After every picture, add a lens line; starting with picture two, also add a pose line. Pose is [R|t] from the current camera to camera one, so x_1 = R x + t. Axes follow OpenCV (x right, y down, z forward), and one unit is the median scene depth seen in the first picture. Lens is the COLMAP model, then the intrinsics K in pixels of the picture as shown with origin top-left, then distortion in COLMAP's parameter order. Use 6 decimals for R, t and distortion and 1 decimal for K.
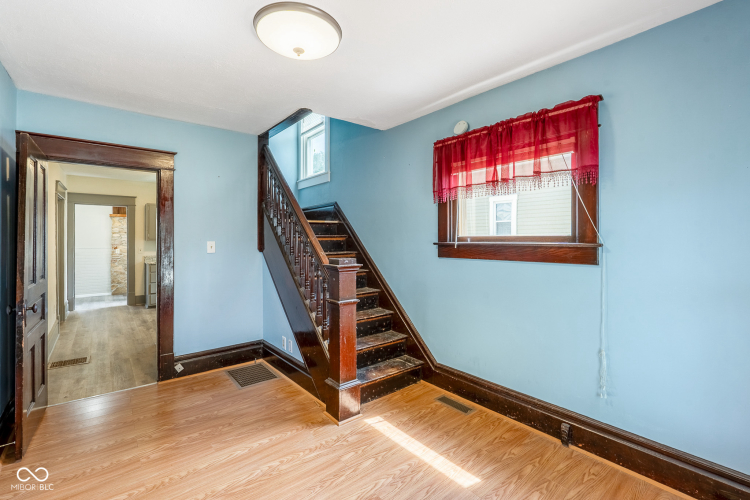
lens RADIAL K [[335.9, 0, 362.7], [0, 335.9, 239.4], [0, 0, 1]] dist [0.002009, 0.000119]
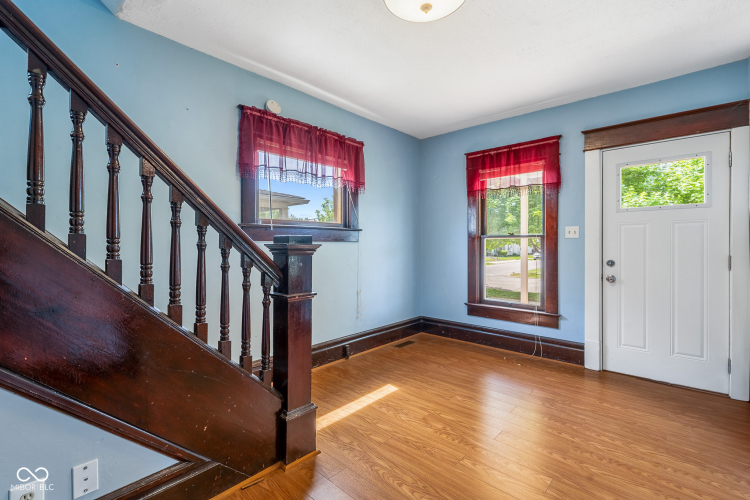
lens RADIAL K [[350.8, 0, 375.0], [0, 350.8, 250.0], [0, 0, 1]] dist [0.001011, 0.000154]
pose [[-0.182021, -0.006074, 0.983276, -0.957656], [0.002481, 0.999975, 0.006636, 0.096731], [-0.983291, 0.003647, -0.182002, 1.113211]]
